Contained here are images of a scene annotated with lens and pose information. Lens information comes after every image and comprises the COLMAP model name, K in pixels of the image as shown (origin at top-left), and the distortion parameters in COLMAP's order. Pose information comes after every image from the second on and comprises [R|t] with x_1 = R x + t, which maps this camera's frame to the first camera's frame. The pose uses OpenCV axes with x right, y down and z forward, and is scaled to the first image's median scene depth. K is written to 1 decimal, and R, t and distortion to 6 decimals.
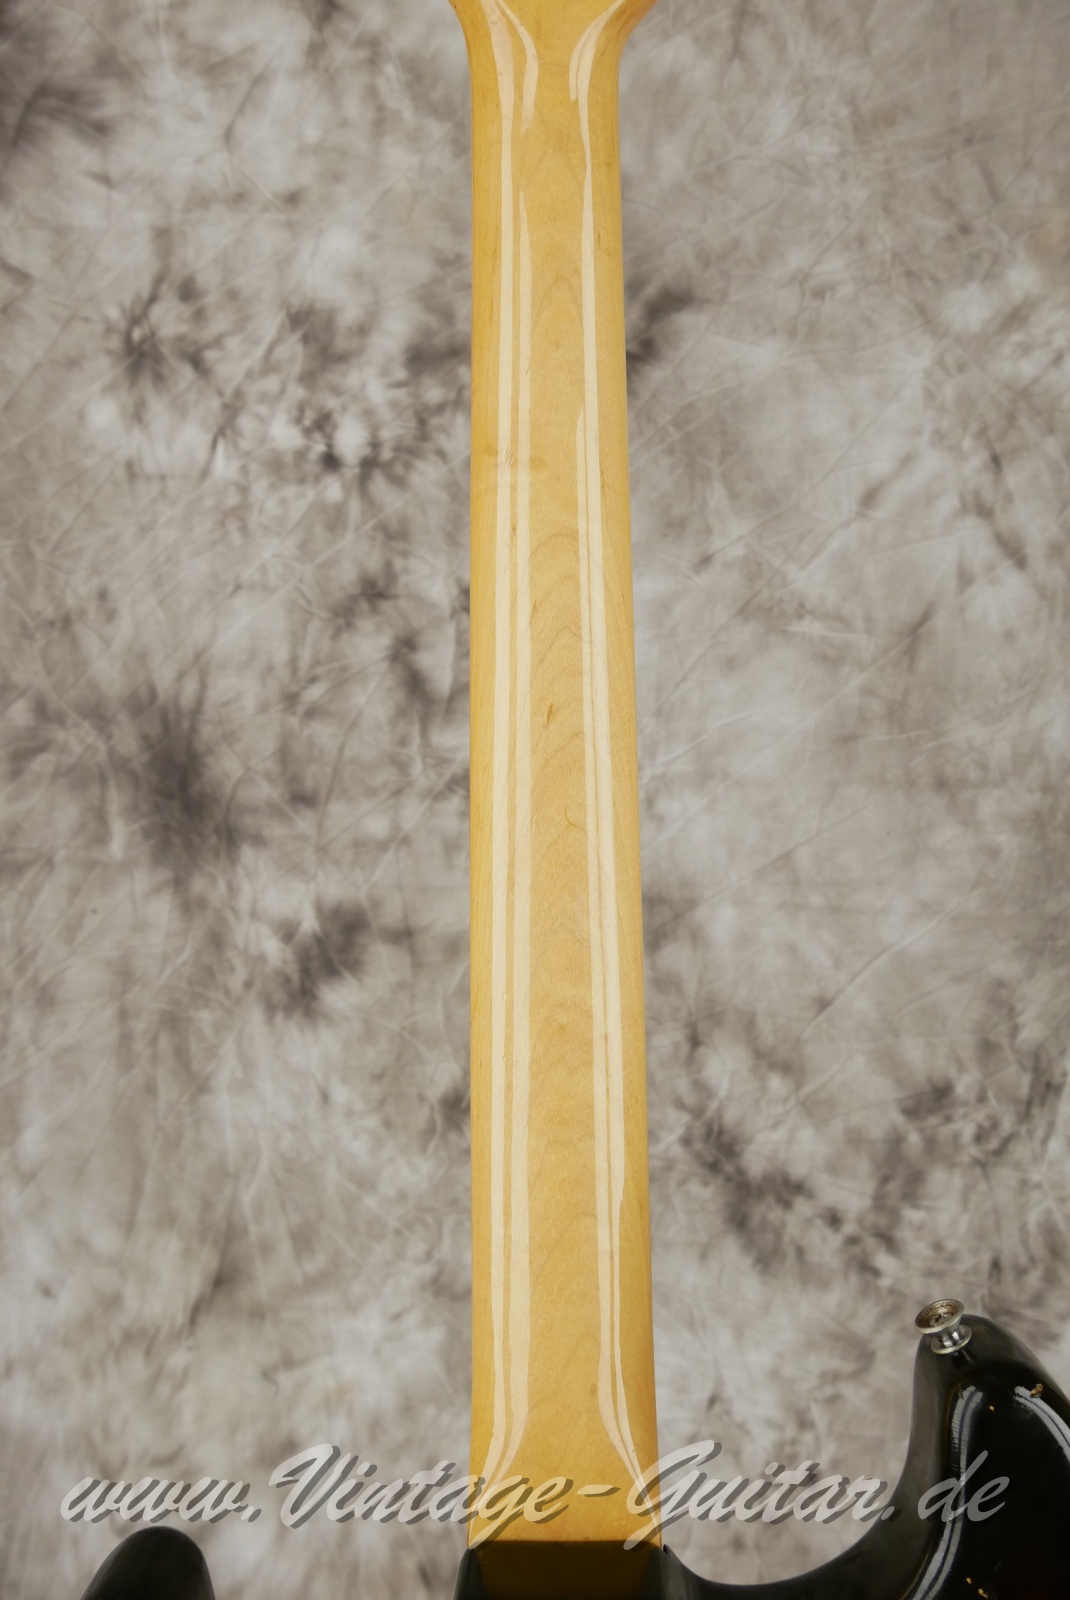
lens RADIAL K [[1328.4, 0, 510.7], [0, 1328.4, 766.4], [0, 0, 1]] dist [-0.069678, 0.033214]
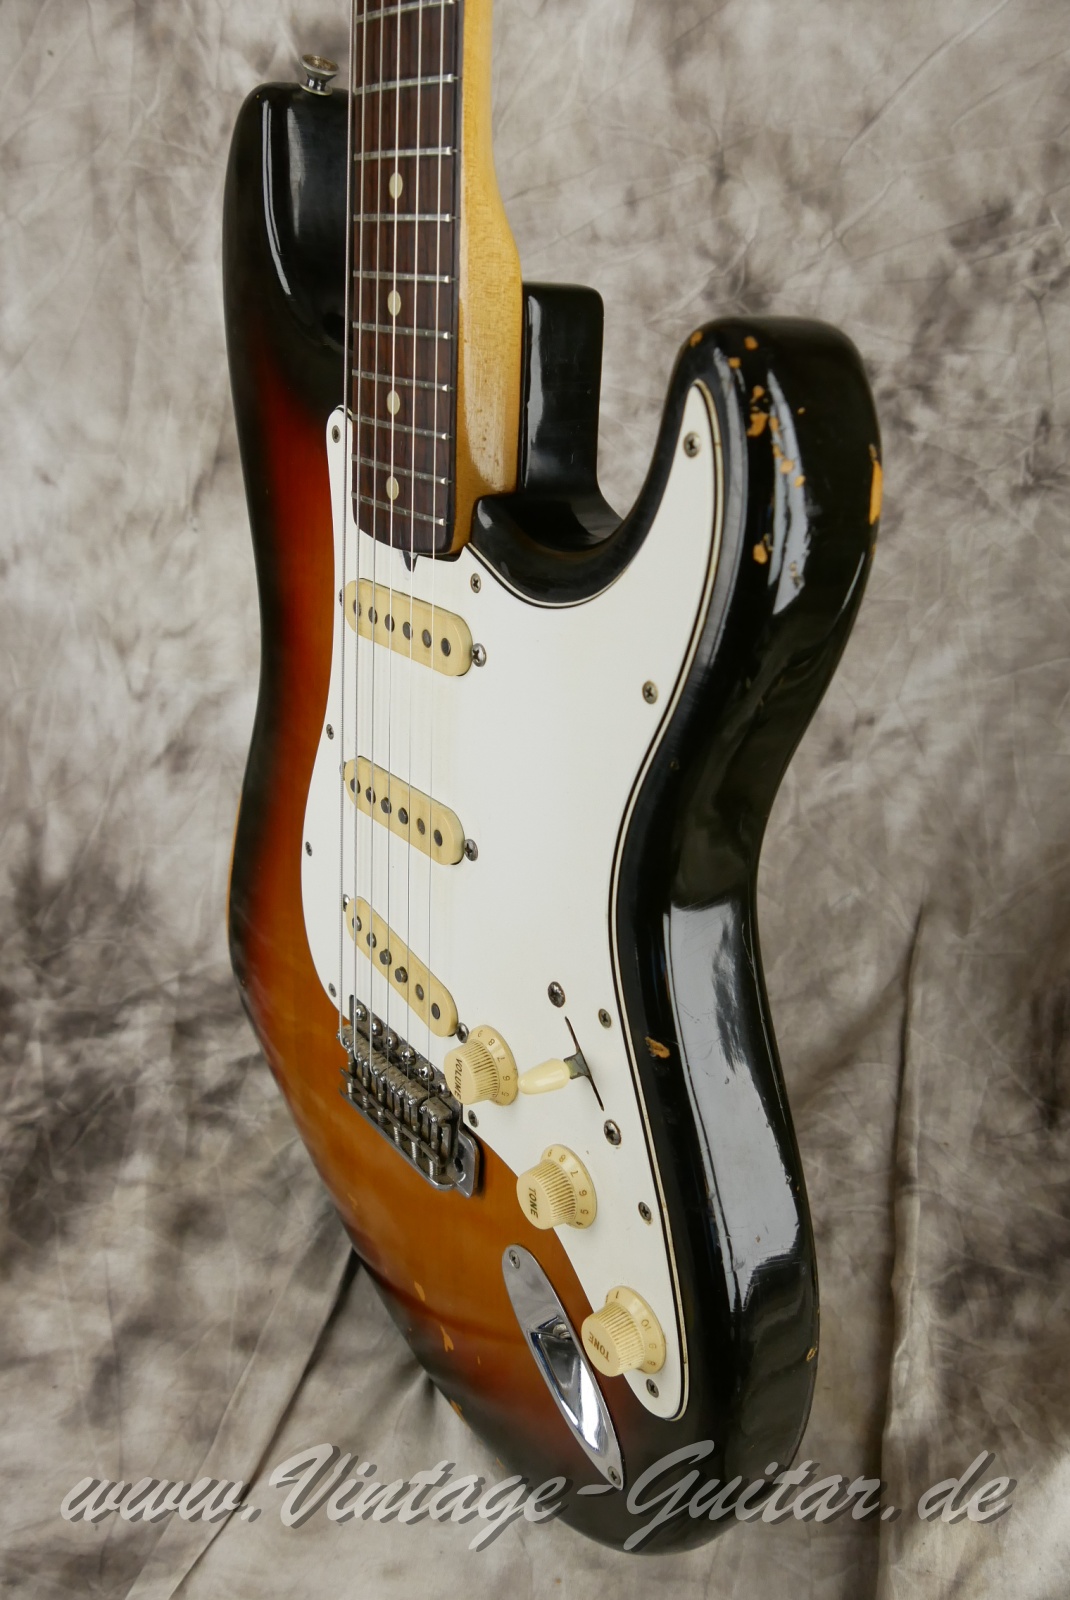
lens RADIAL K [[1328.4, 0, 531.3], [0, 1328.4, 791.0], [0, 0, 1]] dist [-0.069678, 0.033214]
pose [[0.997446, 0.007353, -0.071045, 0.077746], [0.017792, 0.937752, 0.346850, 0.288406], [0.069173, -0.347228, 0.935226, 0.027444]]
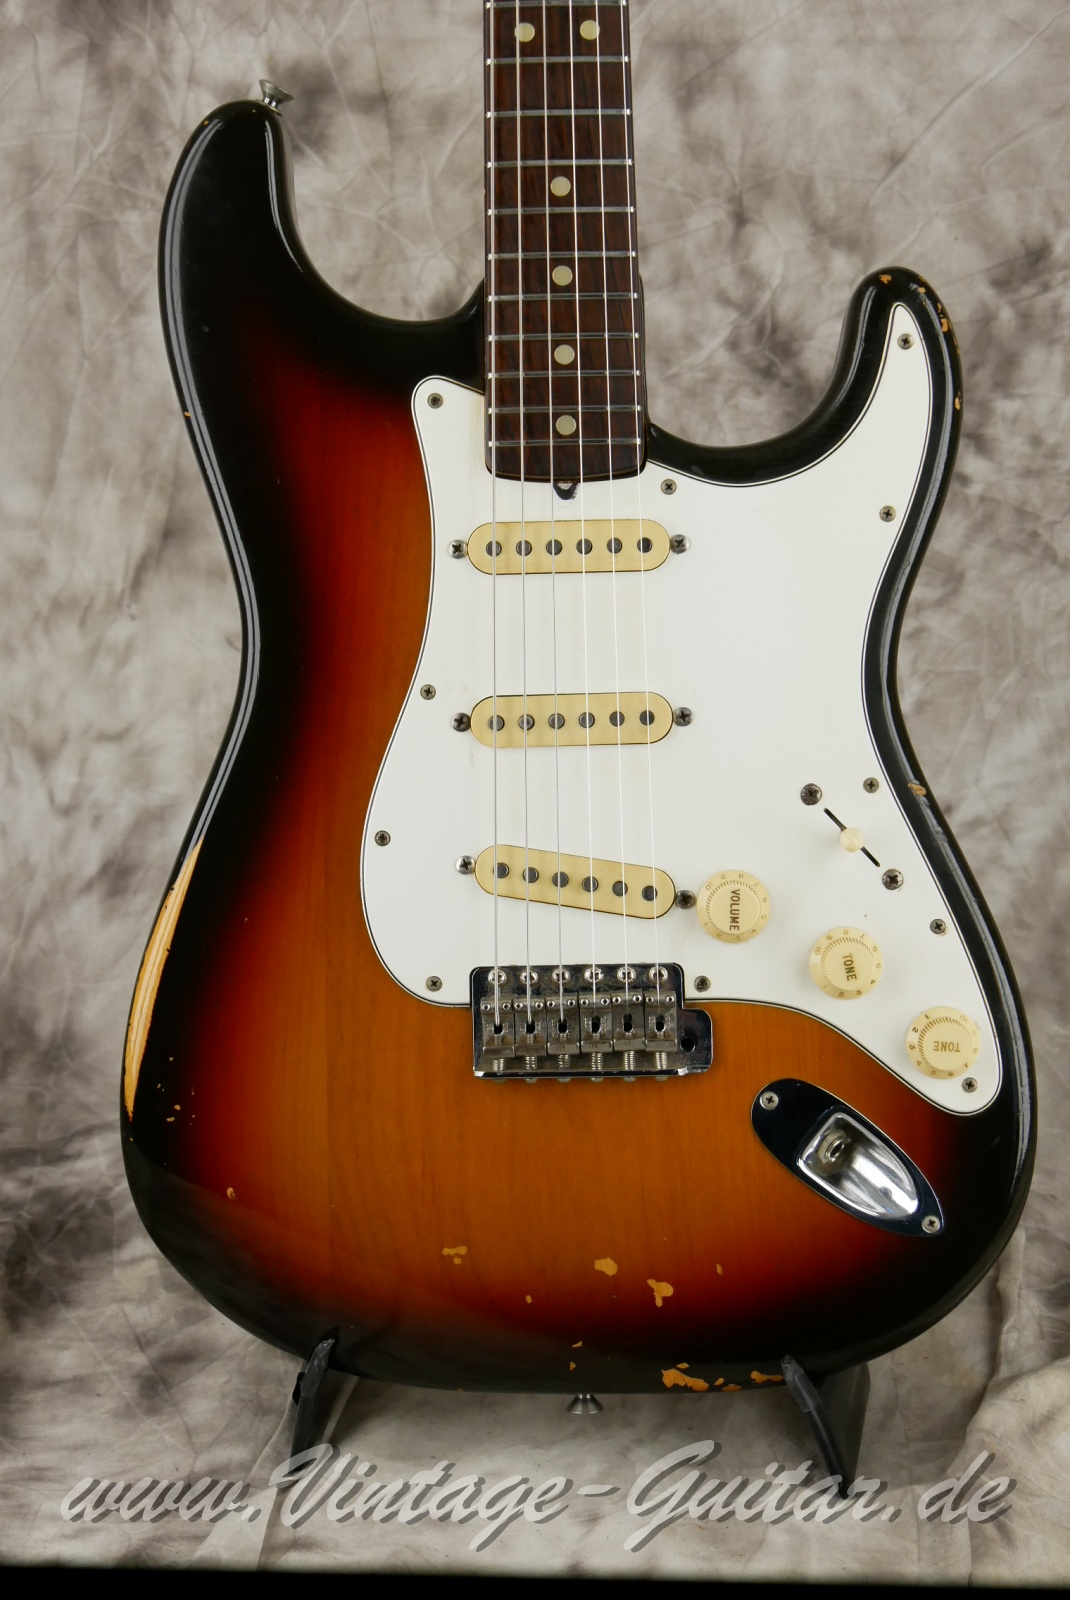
lens RADIAL K [[3054.3, 0, 531.5], [0, 3054.3, 804.3], [0, 0, 1]] dist [0.000589, 0.000000]
pose [[0.999603, -0.025439, -0.012146, 0.024560], [0.026538, 0.994518, 0.101145, 0.372327], [0.009506, -0.101427, 0.994798, -0.905457]]
